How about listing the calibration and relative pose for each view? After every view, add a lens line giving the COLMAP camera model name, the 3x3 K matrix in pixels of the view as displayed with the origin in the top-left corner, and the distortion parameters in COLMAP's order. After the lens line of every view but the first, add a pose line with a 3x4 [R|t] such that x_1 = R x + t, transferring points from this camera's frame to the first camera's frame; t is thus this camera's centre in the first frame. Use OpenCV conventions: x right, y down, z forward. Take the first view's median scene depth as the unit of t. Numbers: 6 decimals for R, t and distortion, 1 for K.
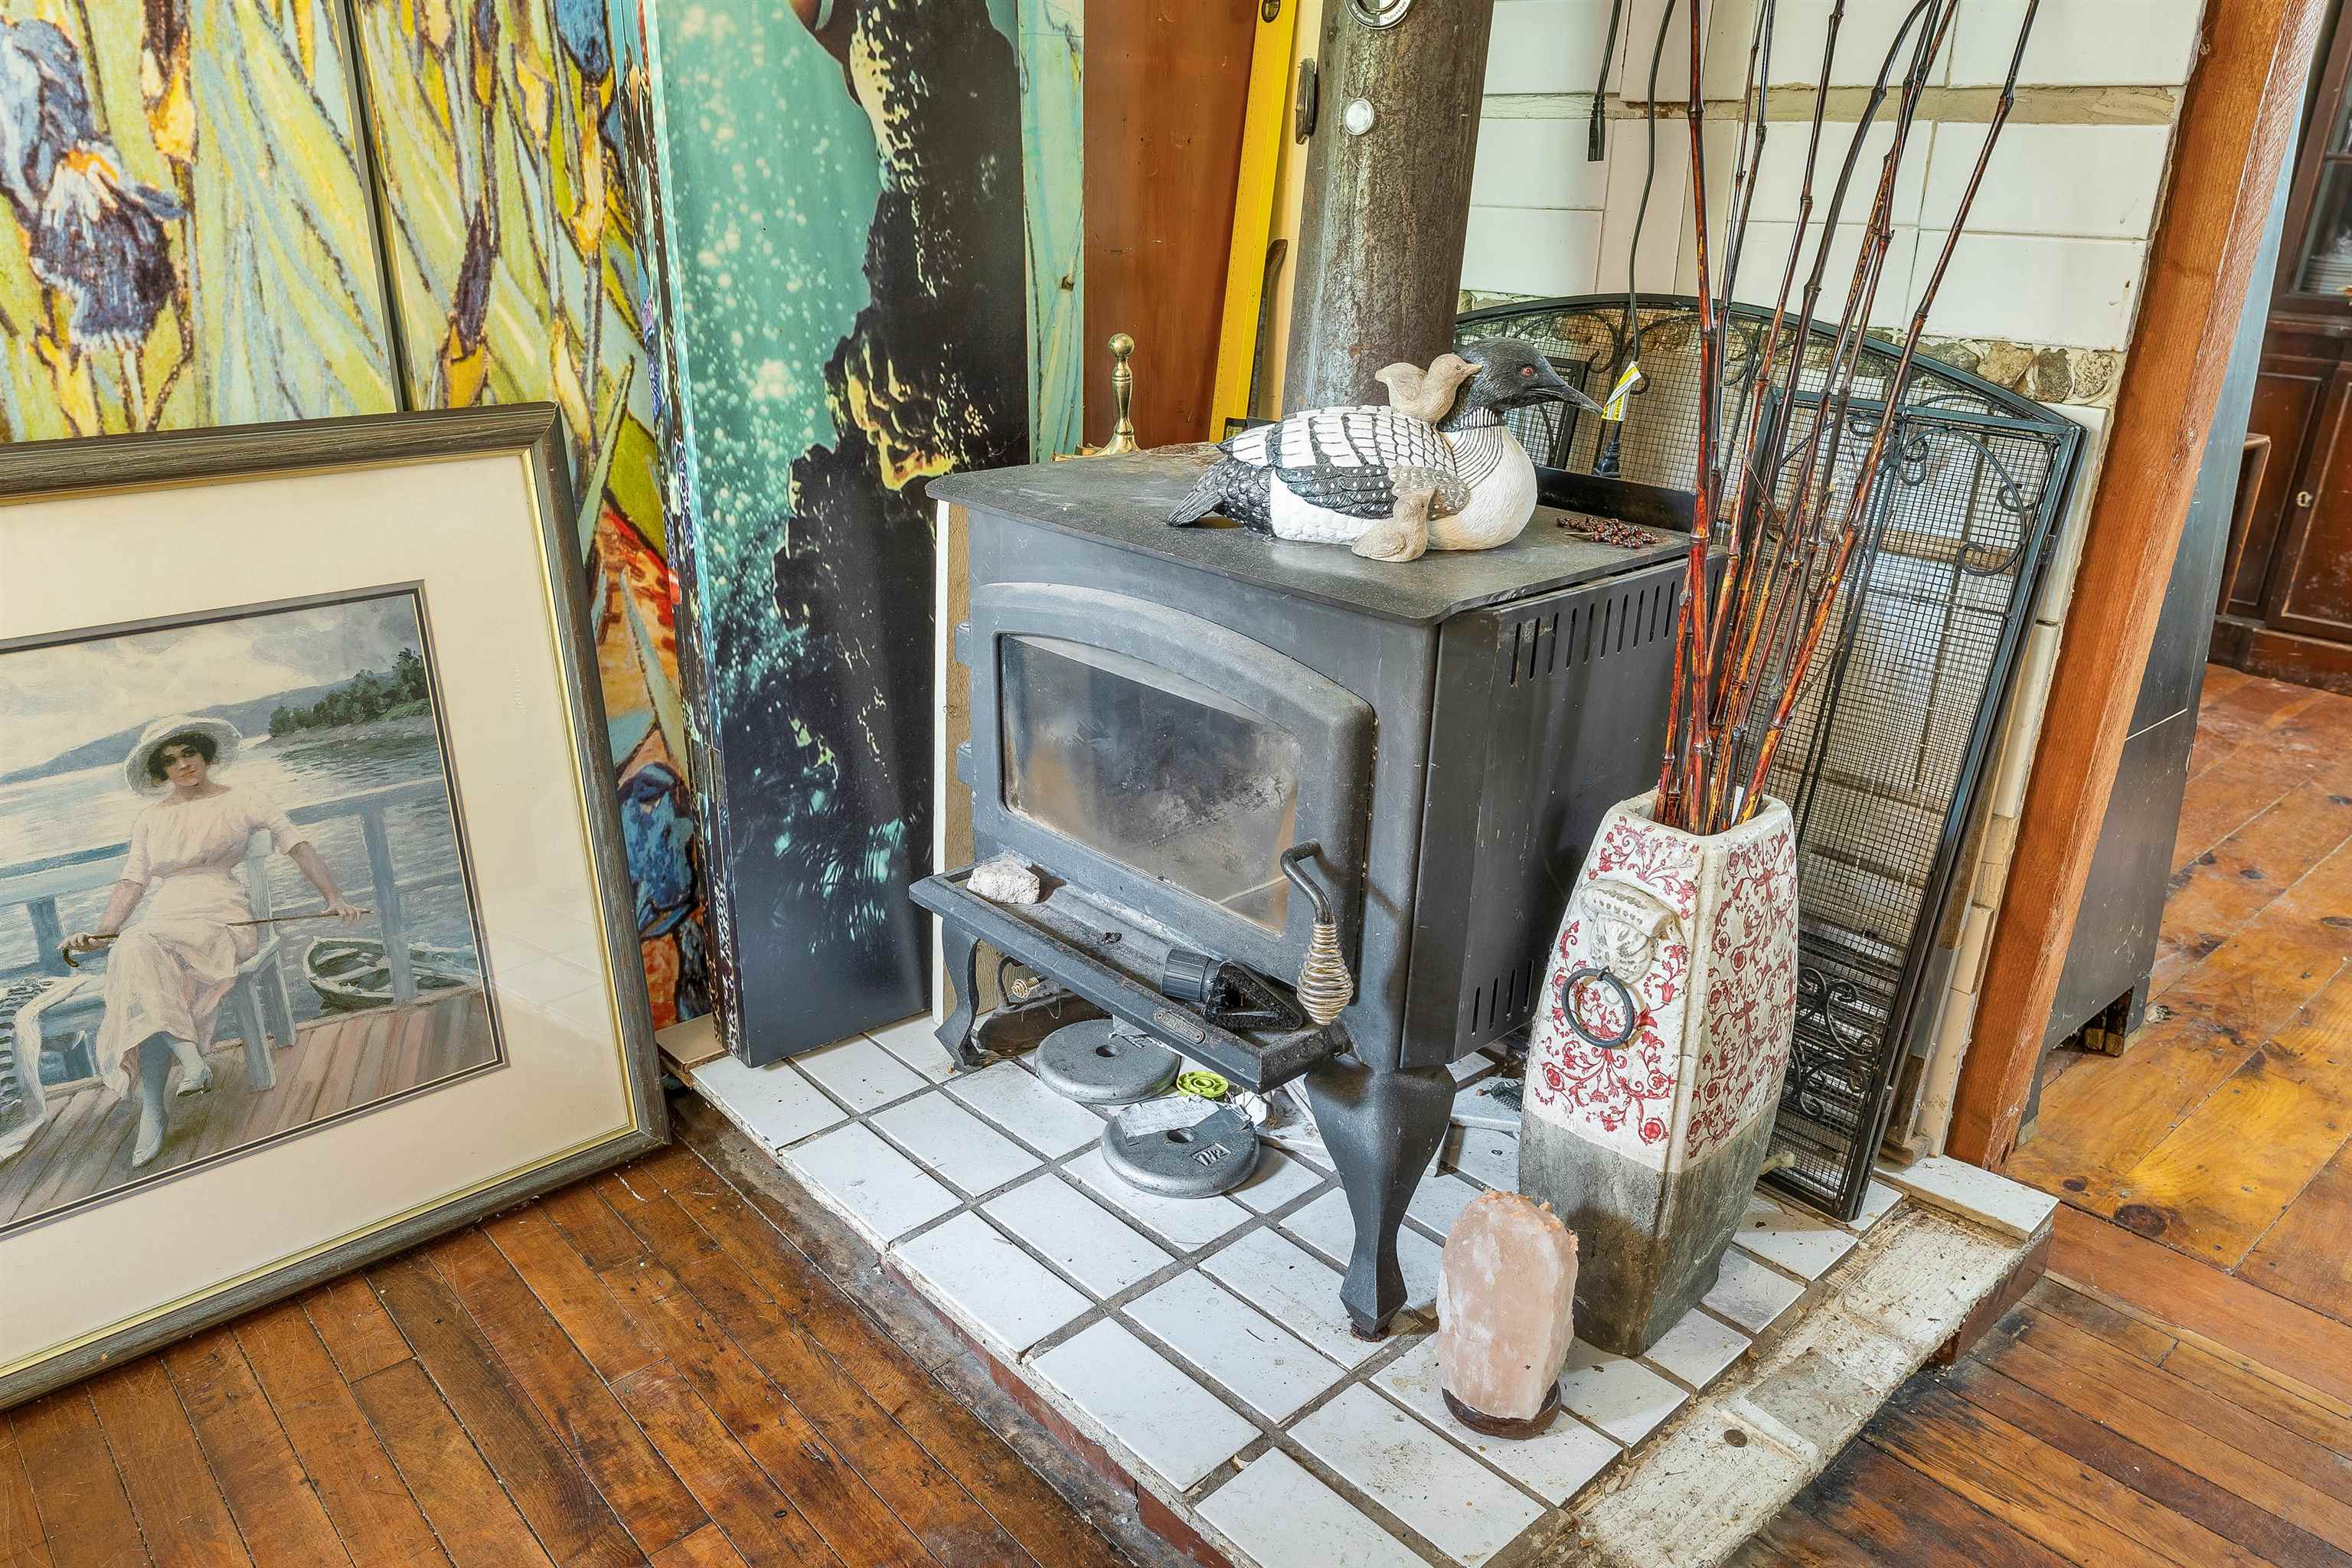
lens RADIAL K [[1607.4, 0, 1185.1], [0, 1607.4, 784.5], [0, 0, 1]] dist [-0.000097, -0.001255]
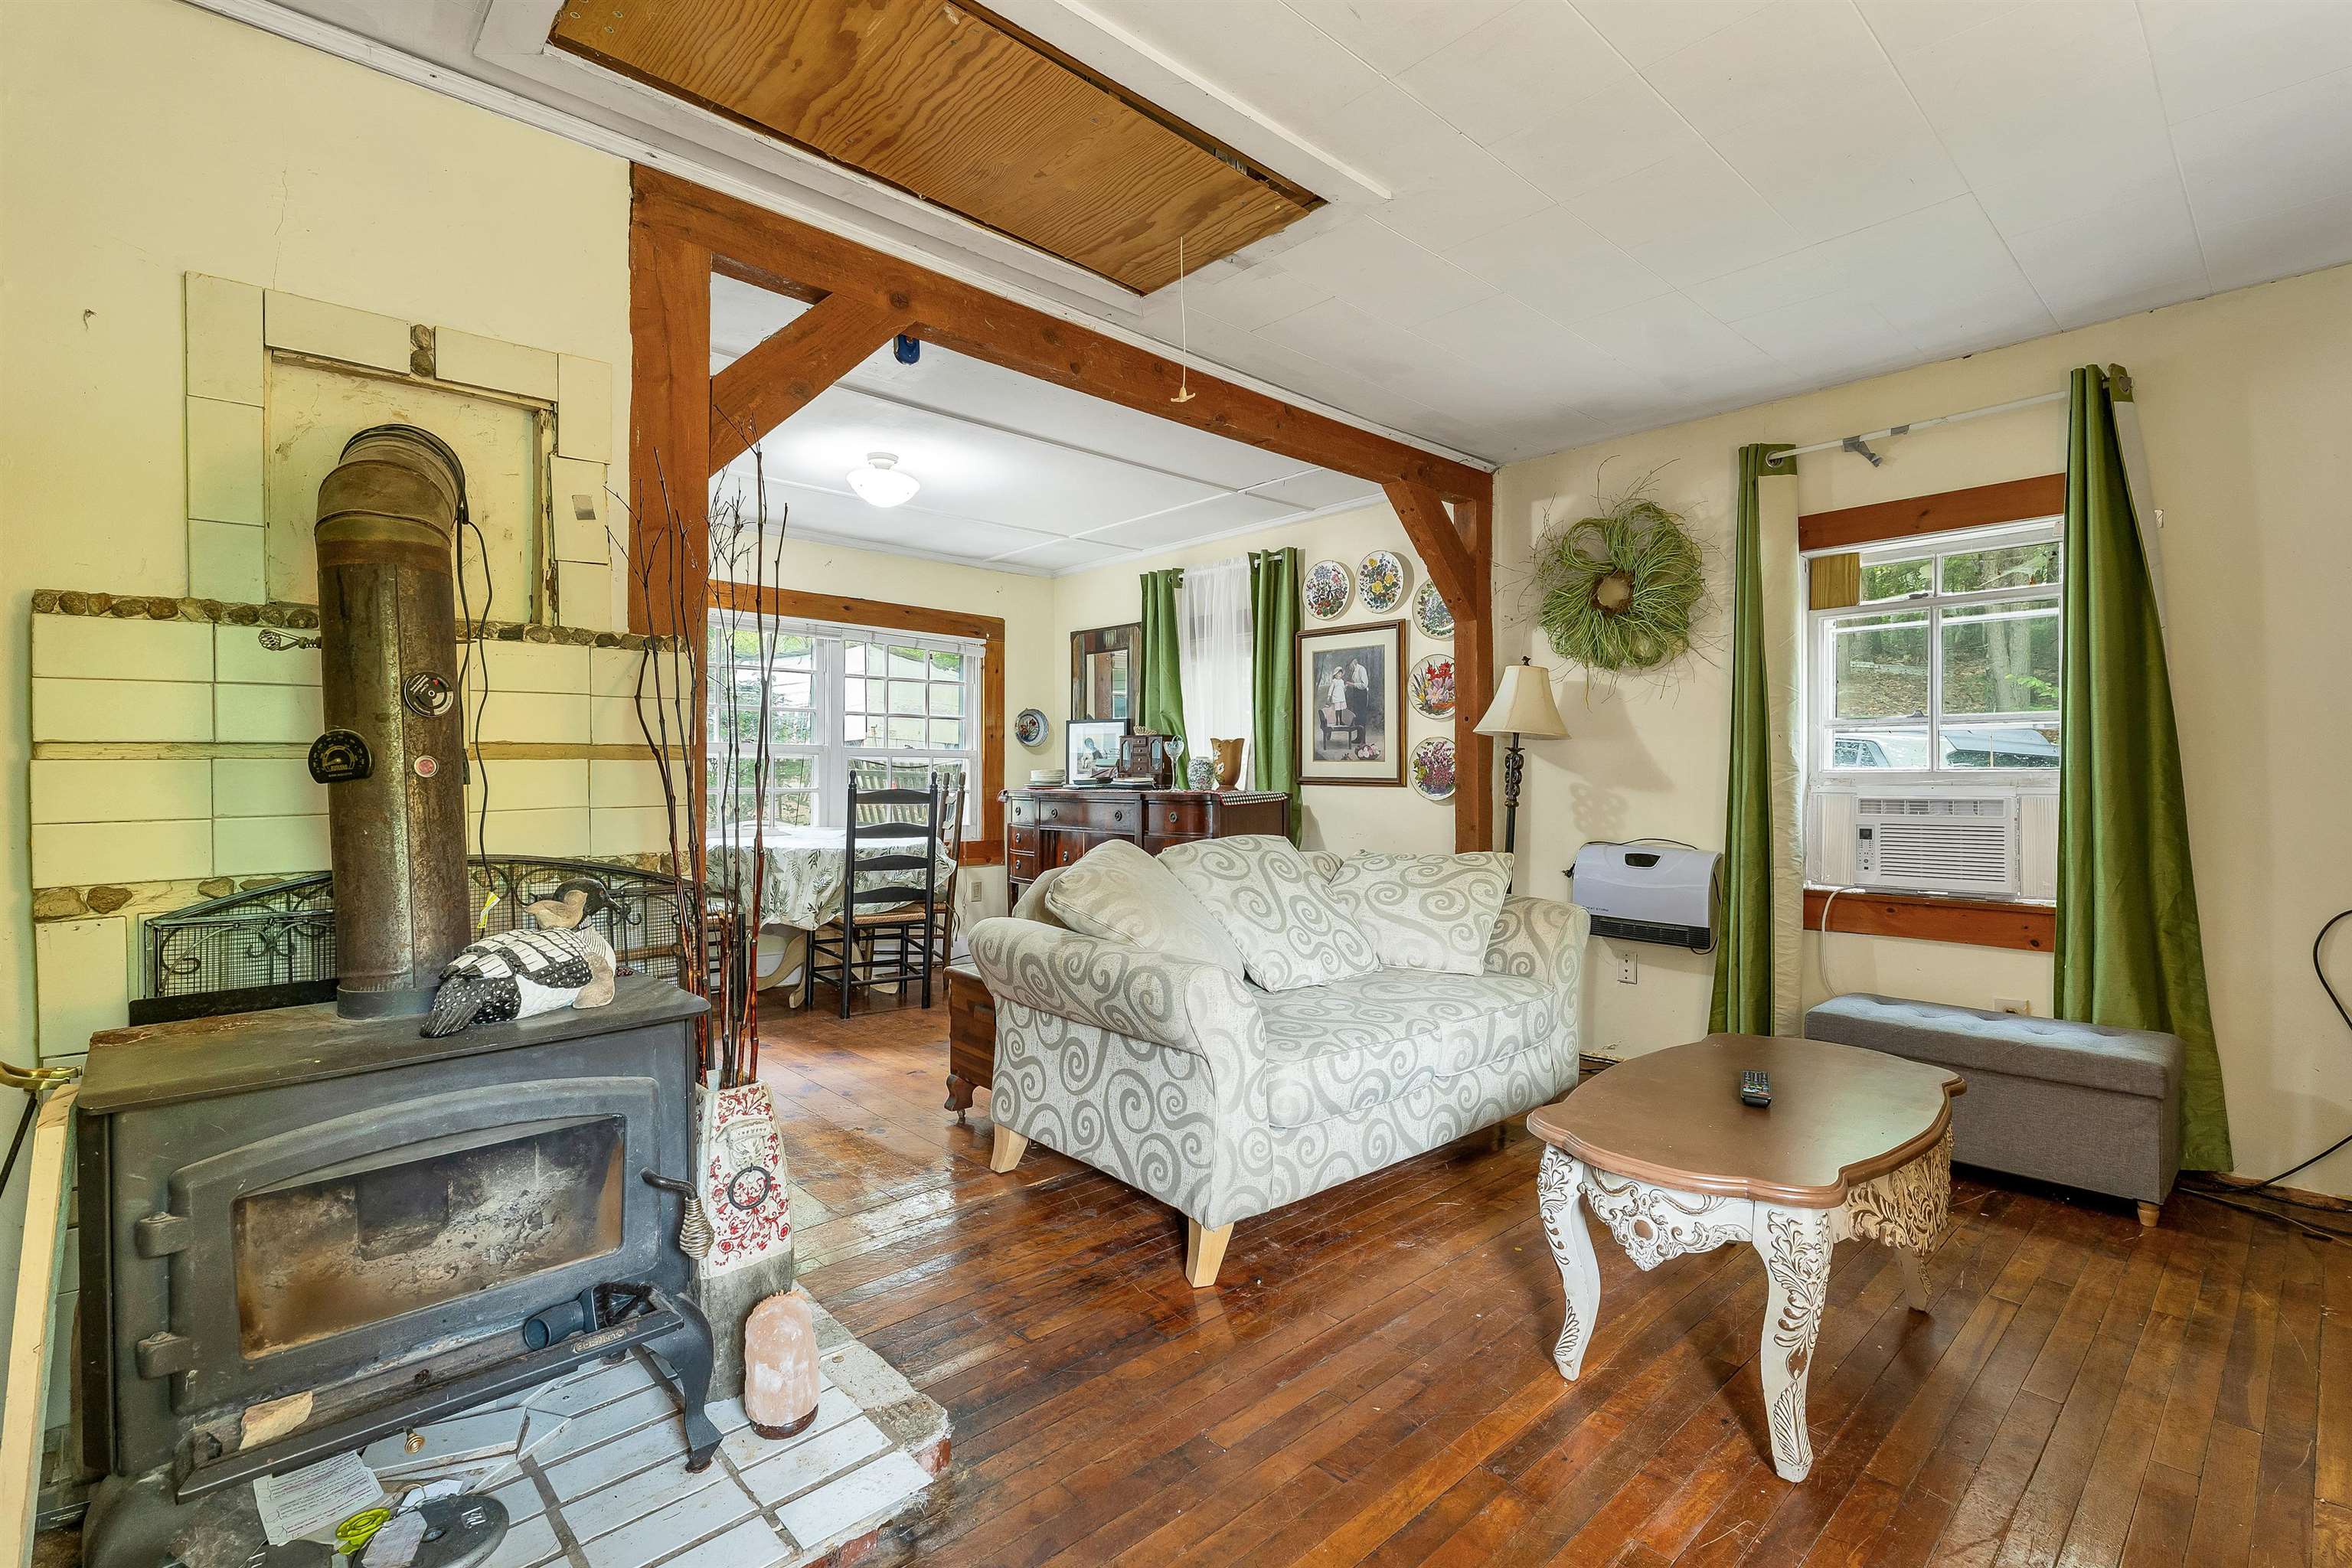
lens RADIAL K [[1062.0, 0, 1159.3], [0, 1062.0, 774.4], [0, 0, 1]] dist [-0.003640, 0.001205]
pose [[0.006994, -0.037516, 0.999272, -0.864026], [0.365582, 0.930216, 0.032365, -0.161175], [-0.930753, 0.365089, 0.020221, 0.278082]]
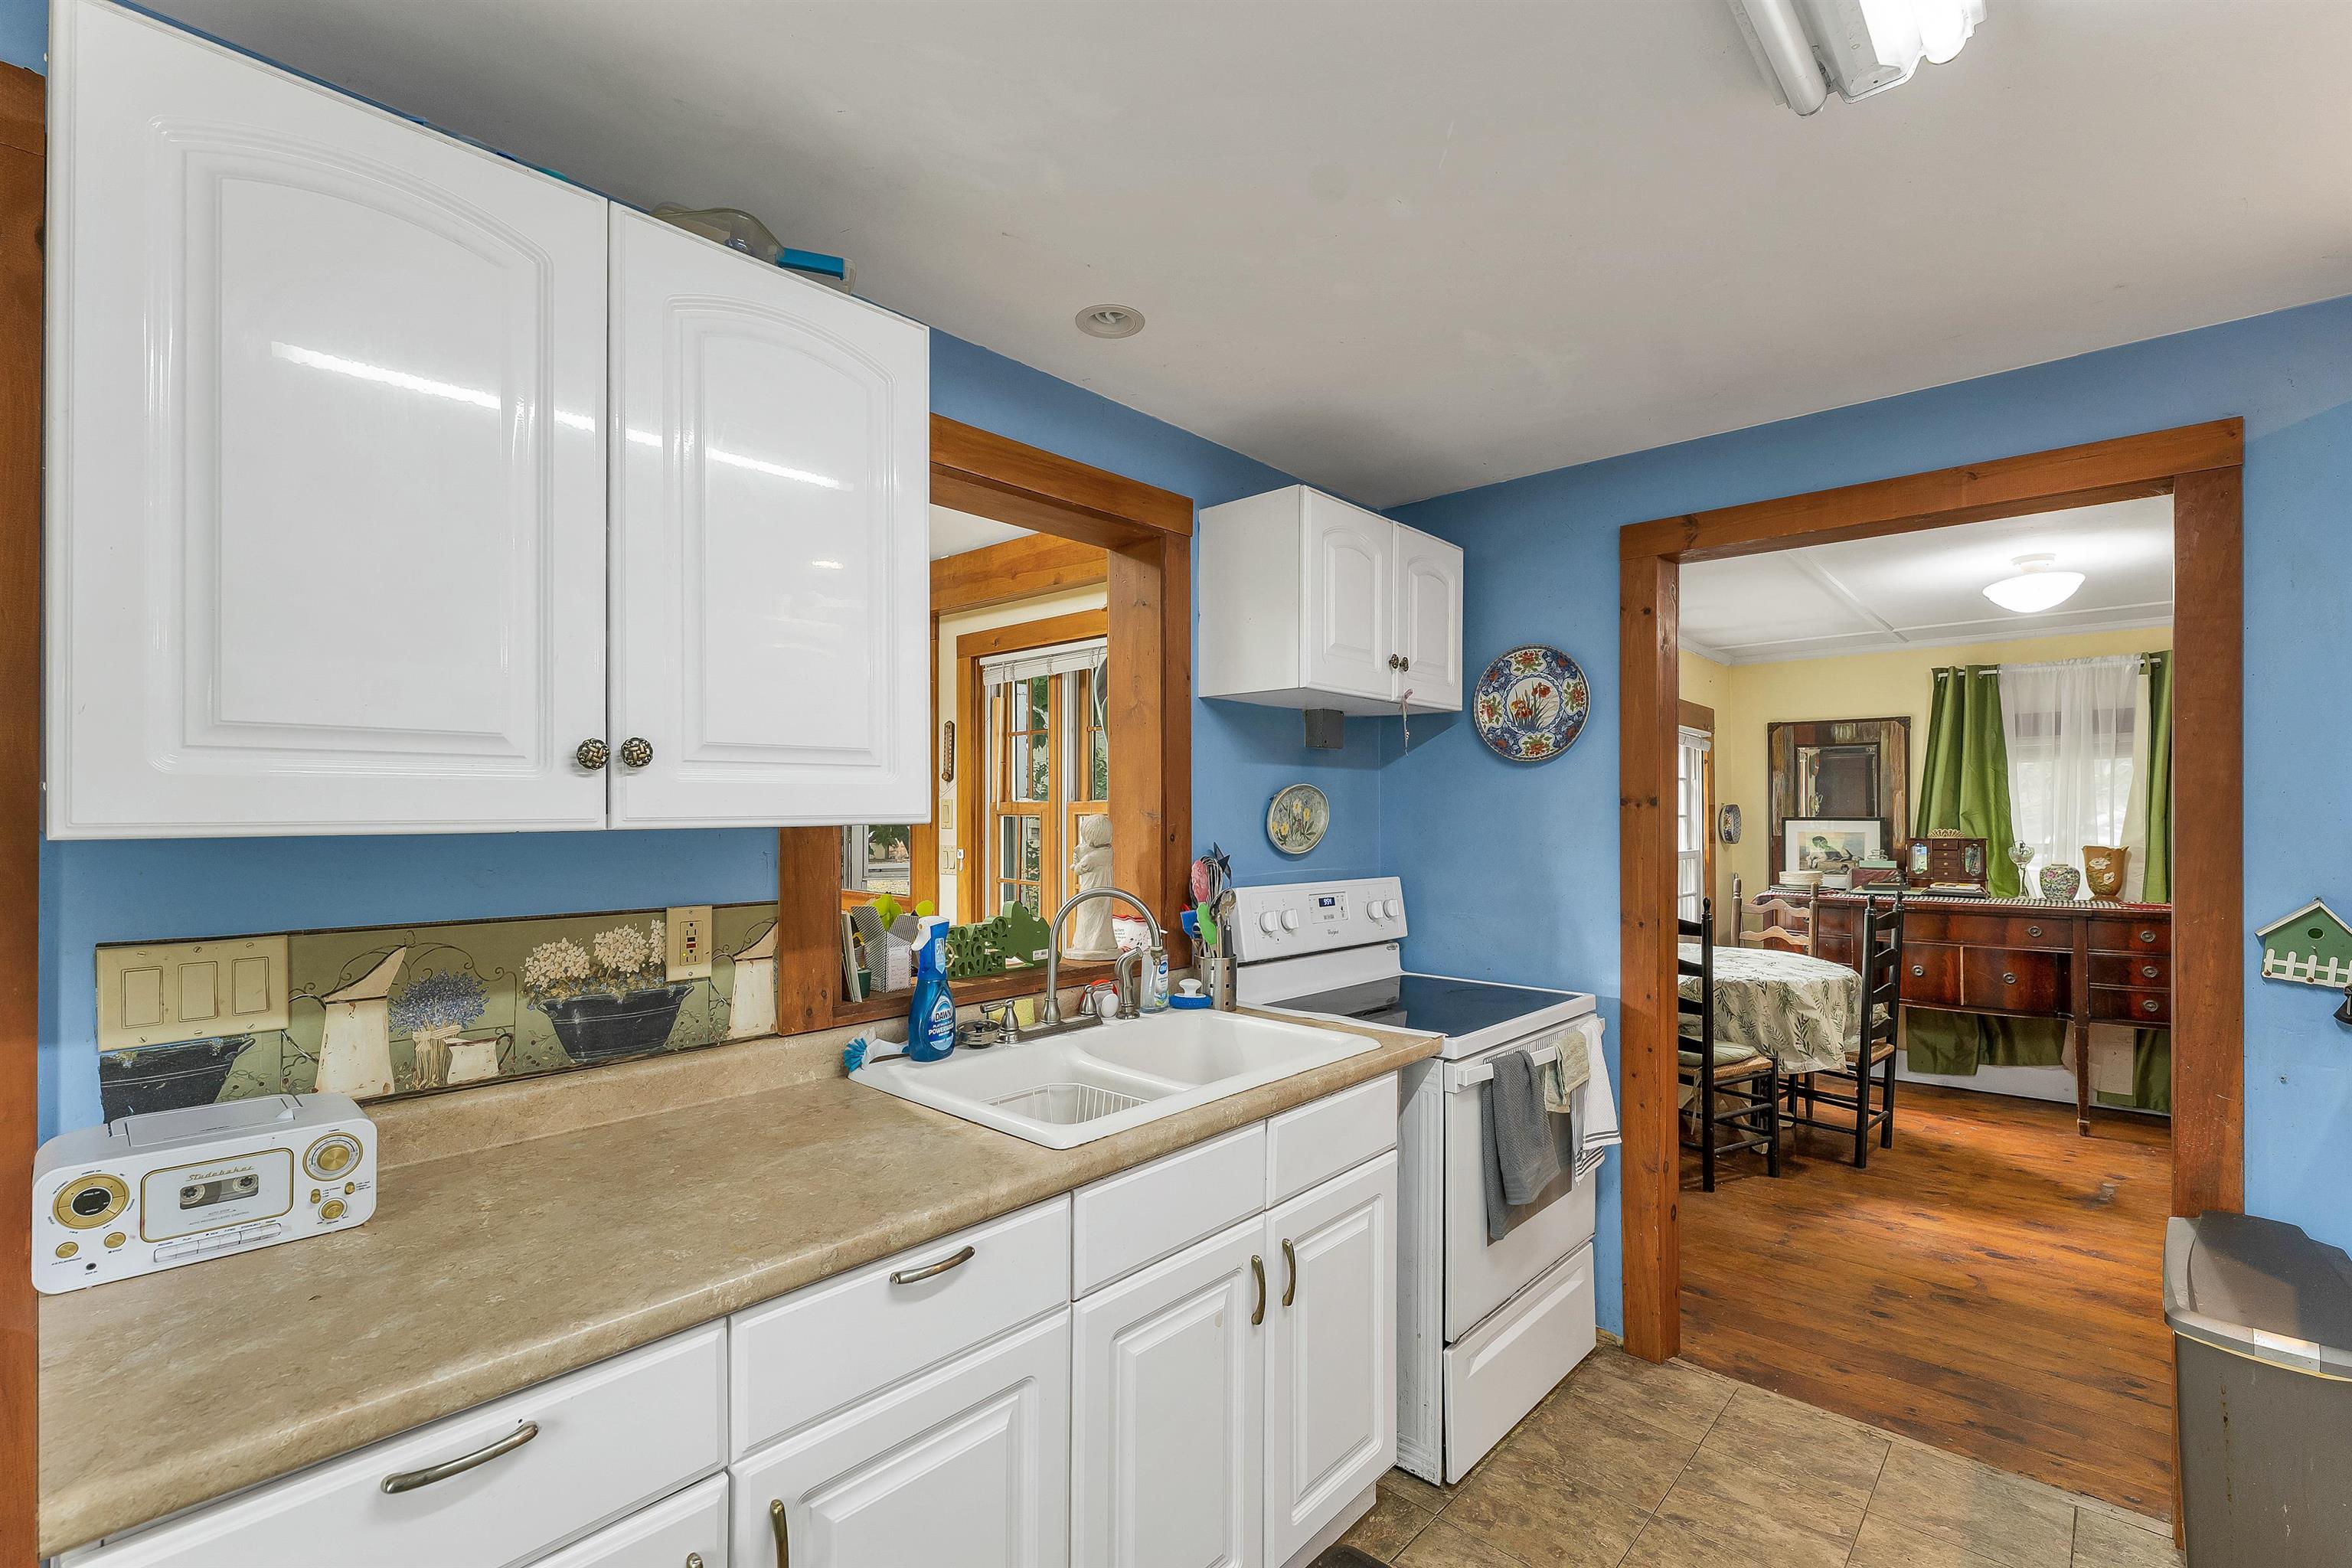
lens RADIAL K [[1062.0, 0, 1146.6], [0, 1062.0, 805.5], [0, 0, 1]] dist [-0.003640, 0.001205]
pose [[-0.087409, -0.029164, 0.995746, -0.426523], [0.369272, 0.927409, 0.059578, -1.481379], [-0.925201, 0.372909, -0.070294, 3.022608]]
